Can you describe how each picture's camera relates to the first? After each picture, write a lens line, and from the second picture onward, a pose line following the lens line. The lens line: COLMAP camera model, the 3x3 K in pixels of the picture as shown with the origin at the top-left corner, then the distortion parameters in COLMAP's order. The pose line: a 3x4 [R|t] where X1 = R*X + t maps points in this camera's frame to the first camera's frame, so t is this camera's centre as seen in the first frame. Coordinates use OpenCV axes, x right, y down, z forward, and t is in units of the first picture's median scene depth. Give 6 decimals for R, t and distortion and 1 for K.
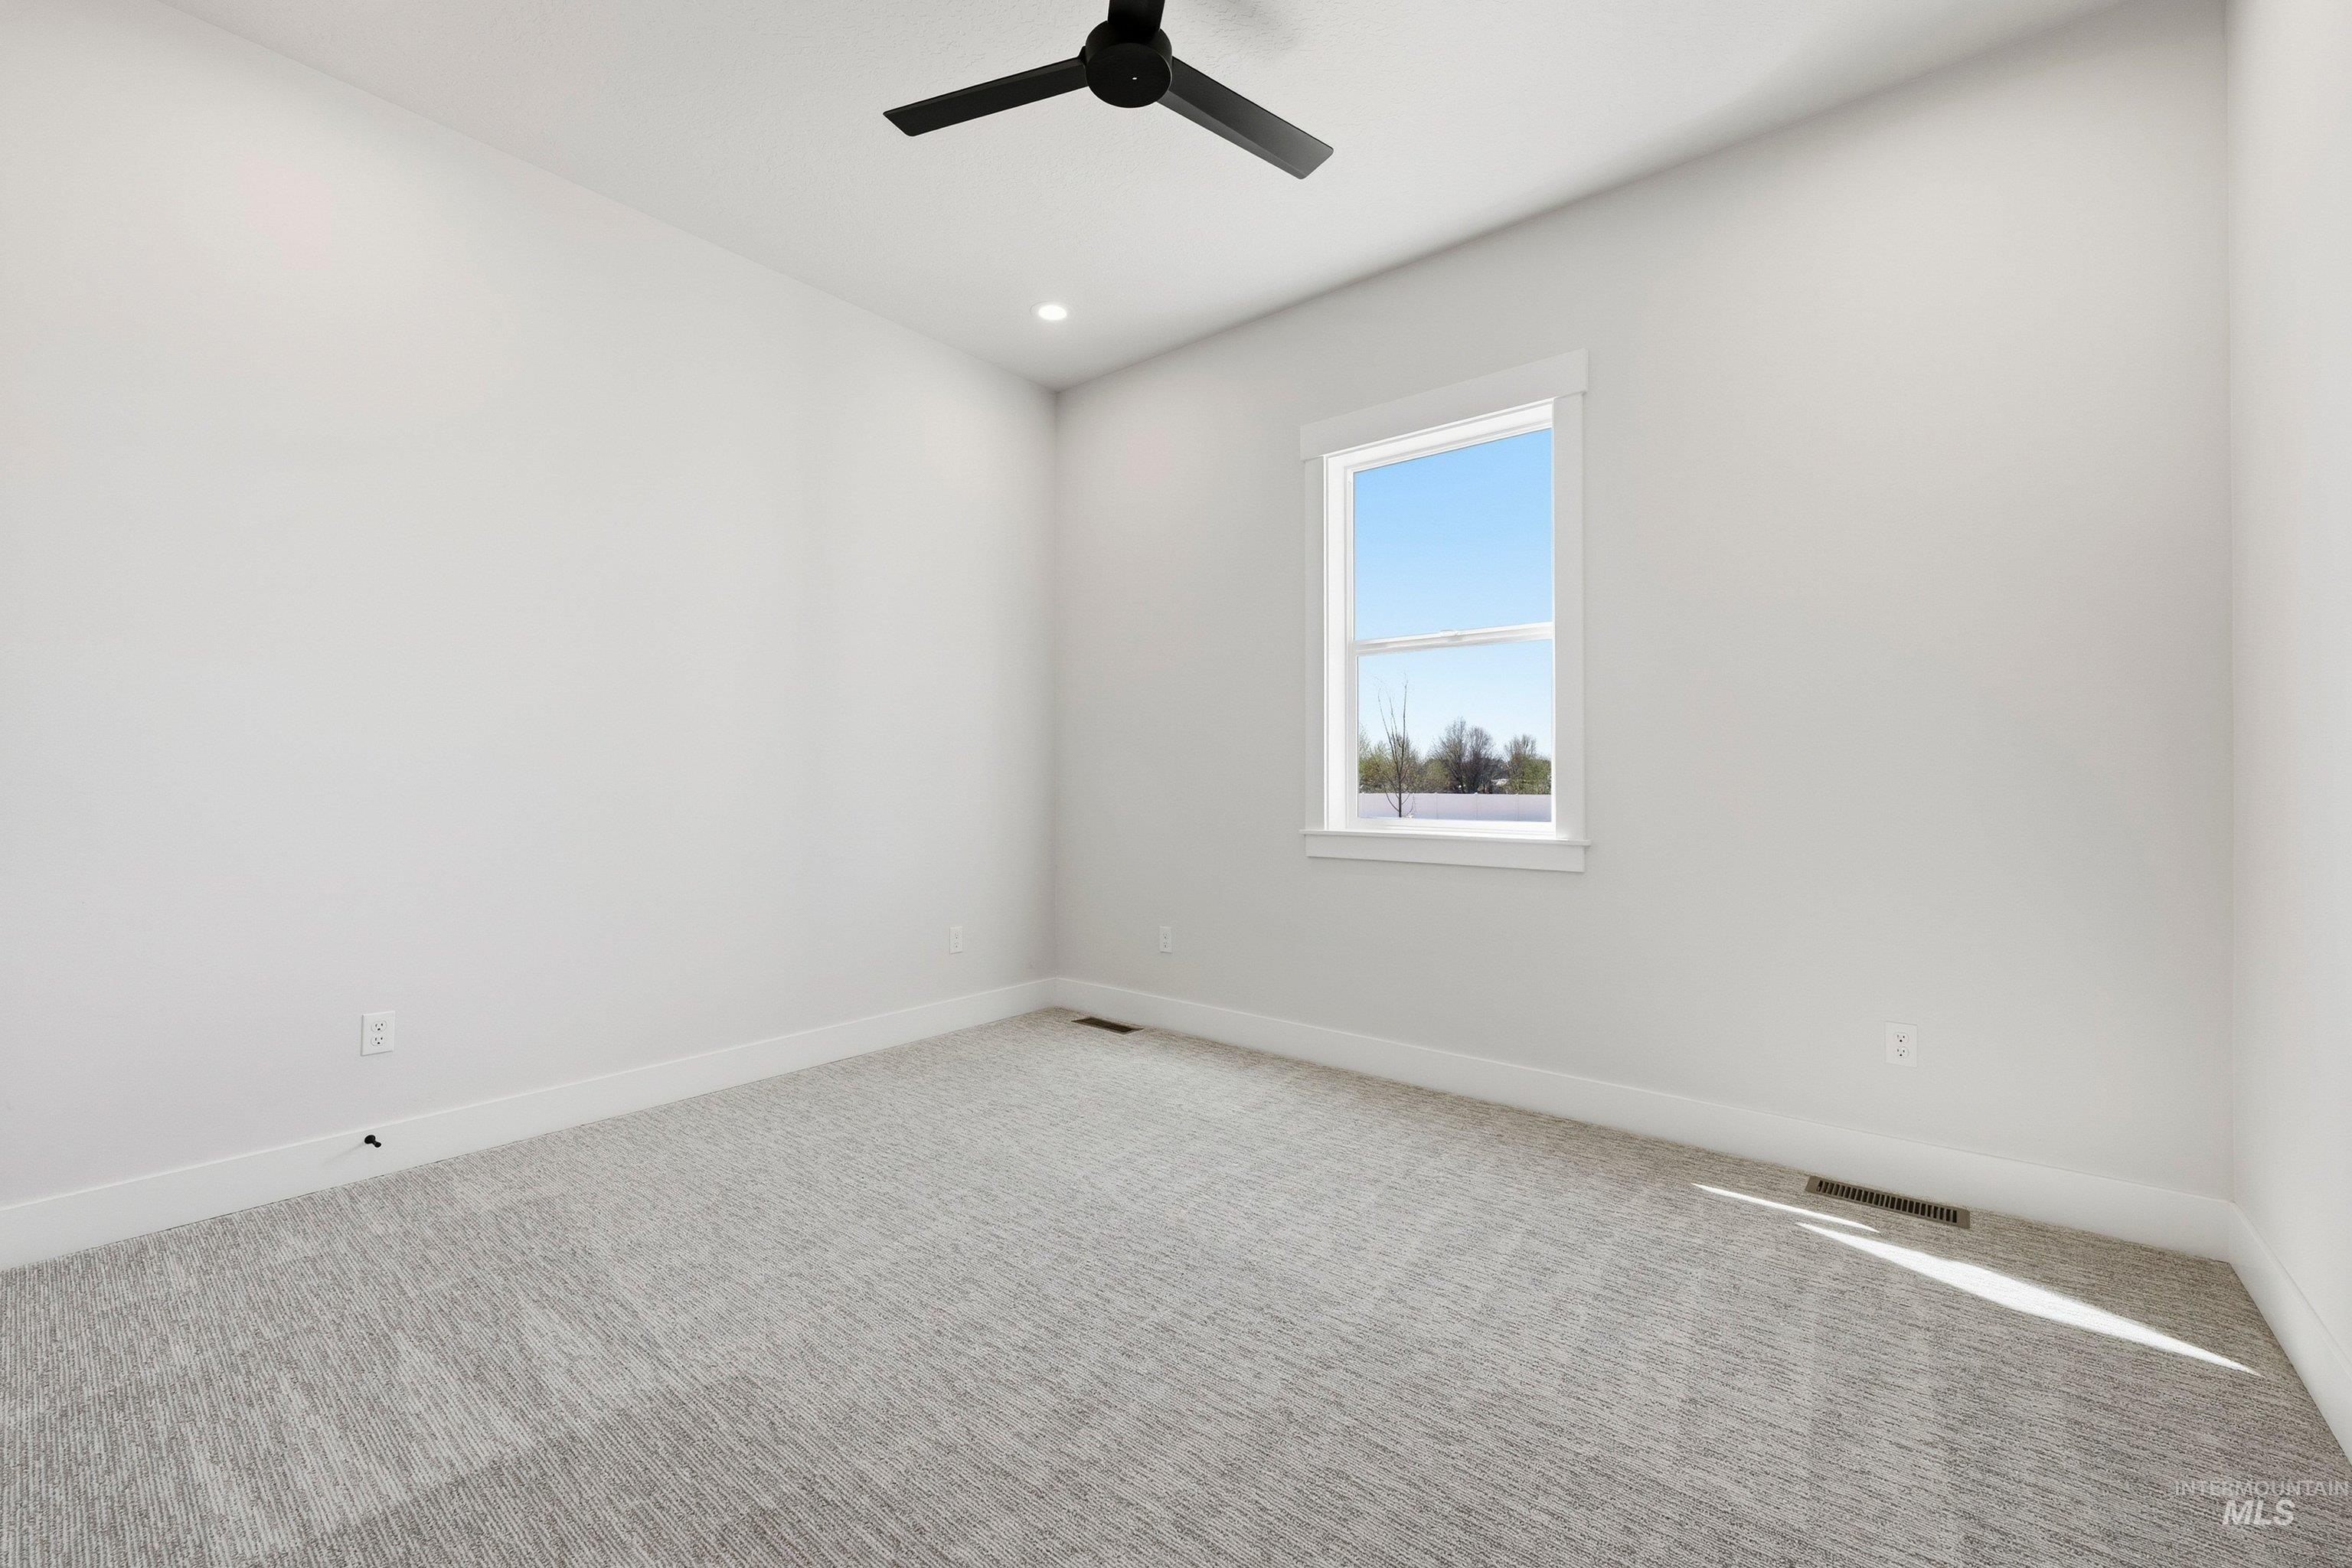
lens RADIAL K [[960.0, 0, 1171.4], [0, 960.0, 772.4], [0, 0, 1]] dist [-0.000117, 0.000168]
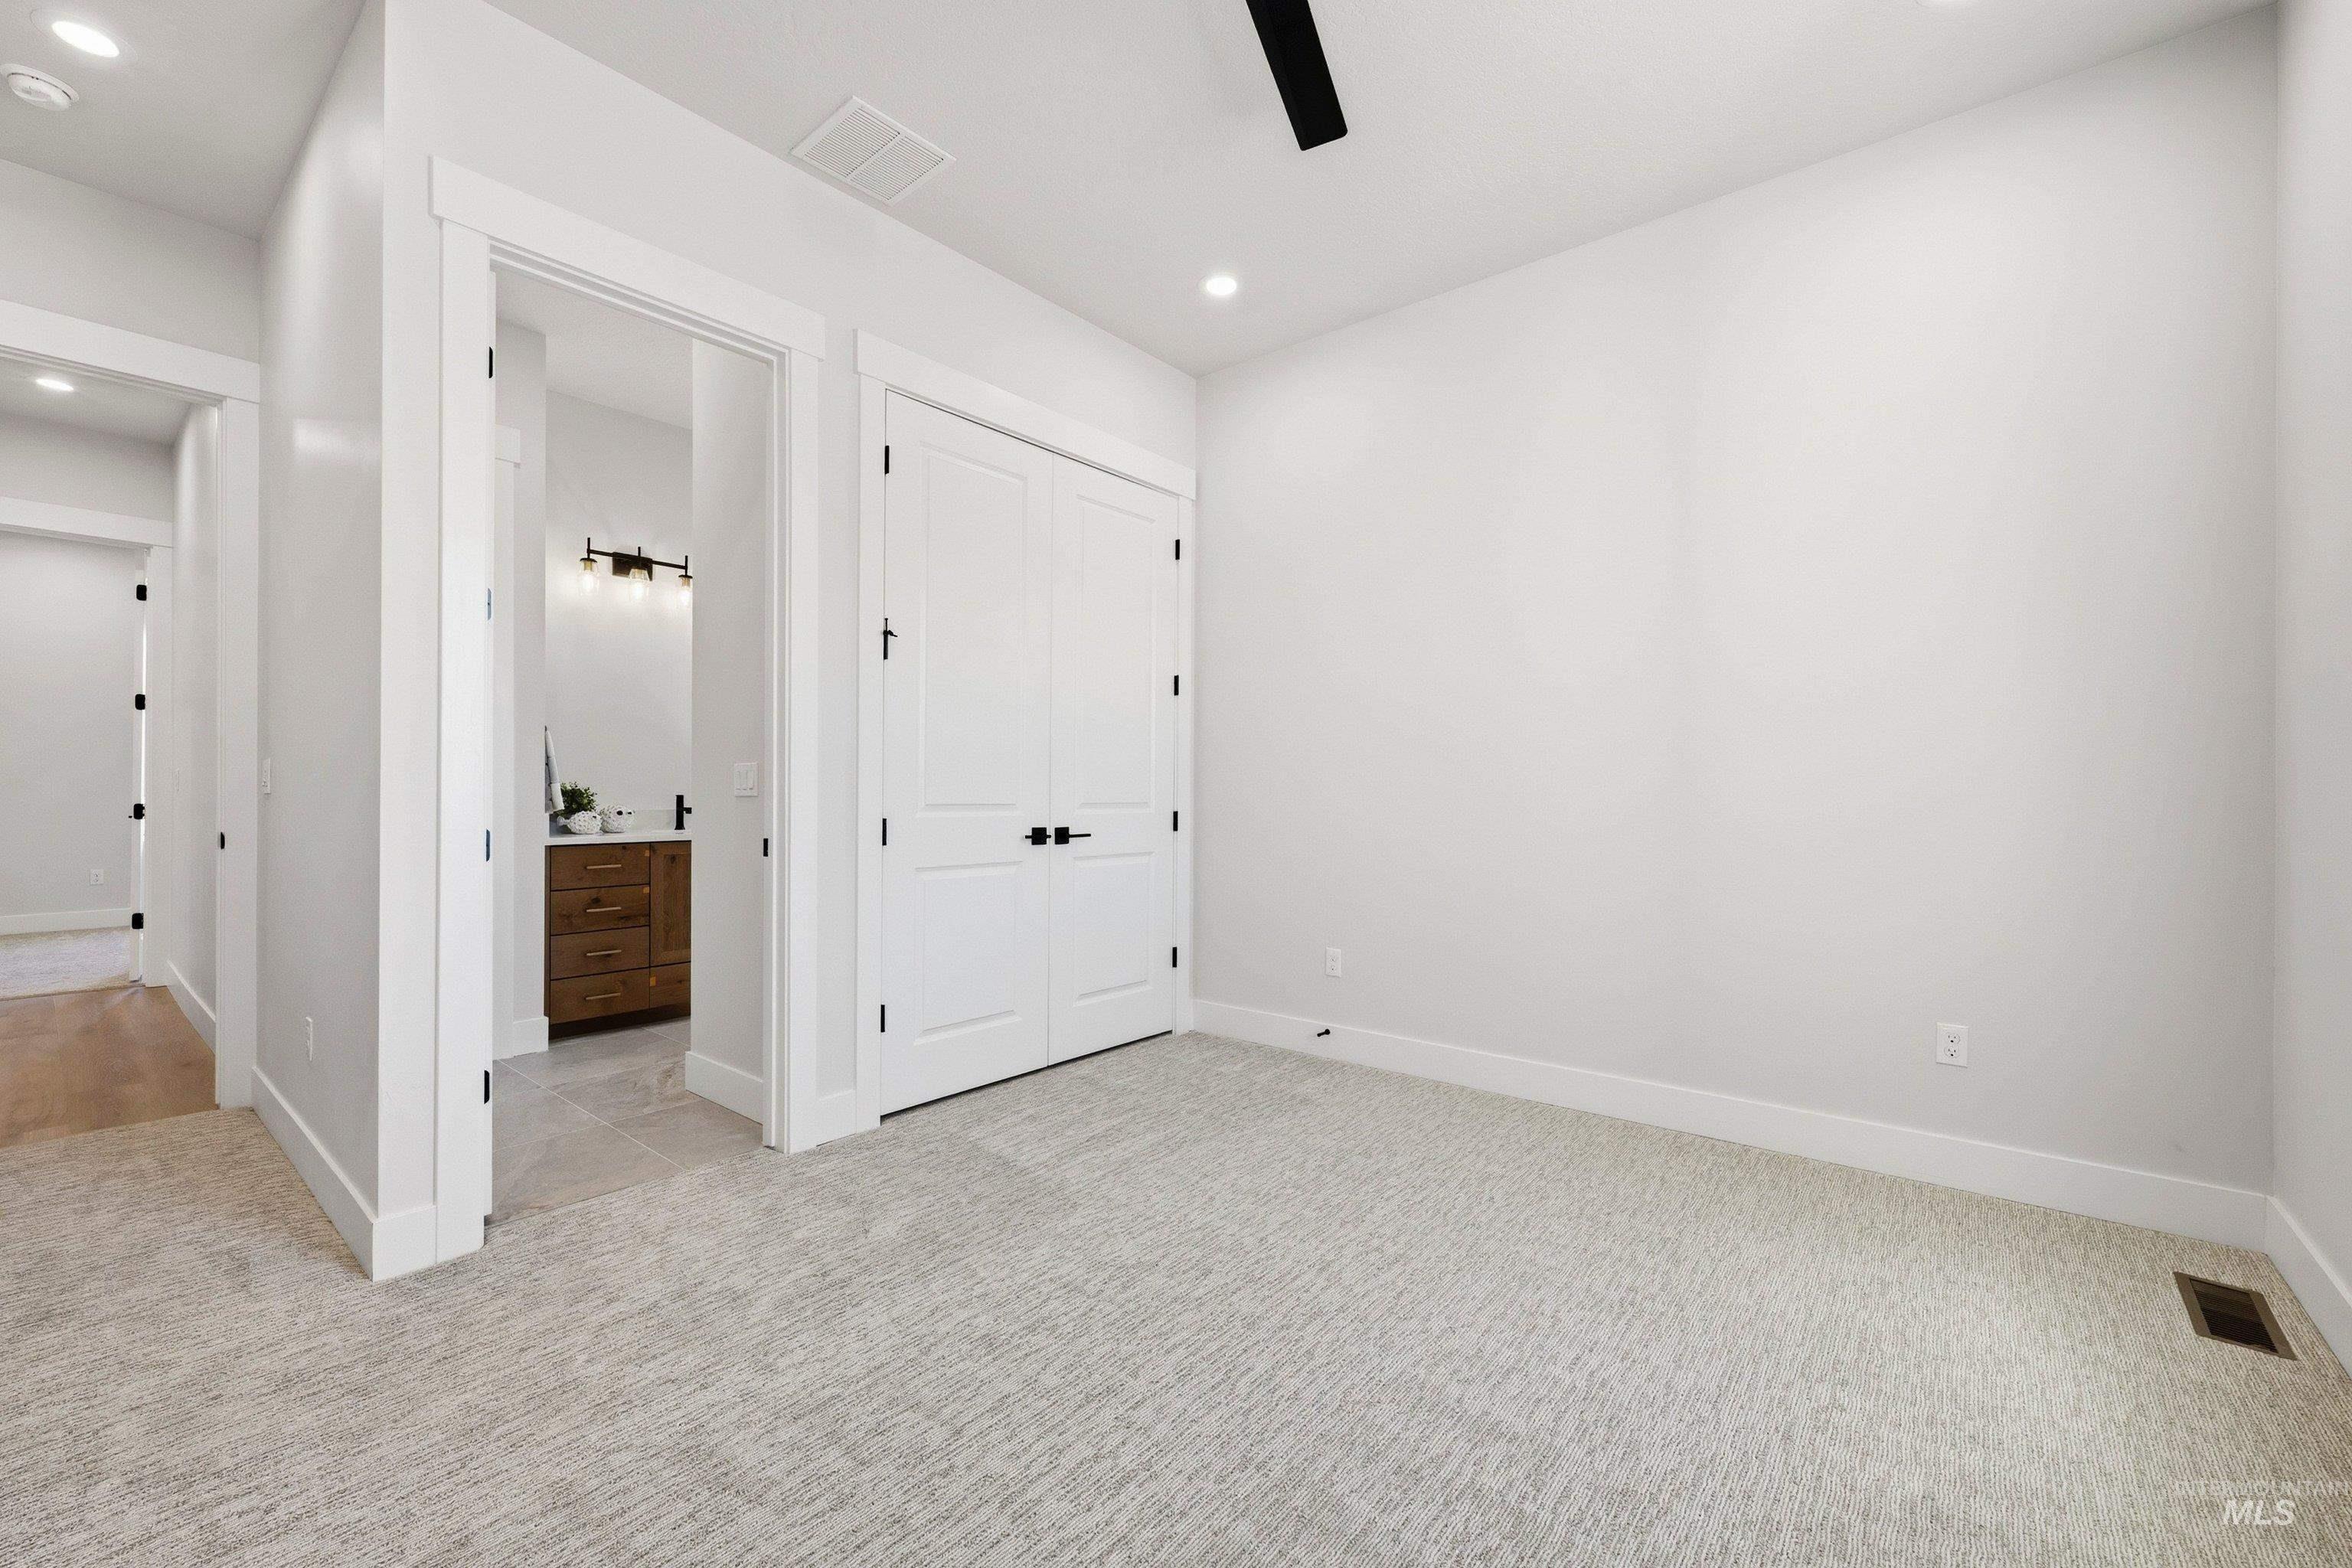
lens RADIAL K [[960.0, 0, 1171.4], [0, 960.0, 772.4], [0, 0, 1]] dist [-0.000117, 0.000168]
pose [[-0.022384, -0.017458, -0.999597, 0.915637], [0.008971, 0.999804, -0.017662, 0.002362], [0.999709, -0.009363, -0.022223, 1.072764]]
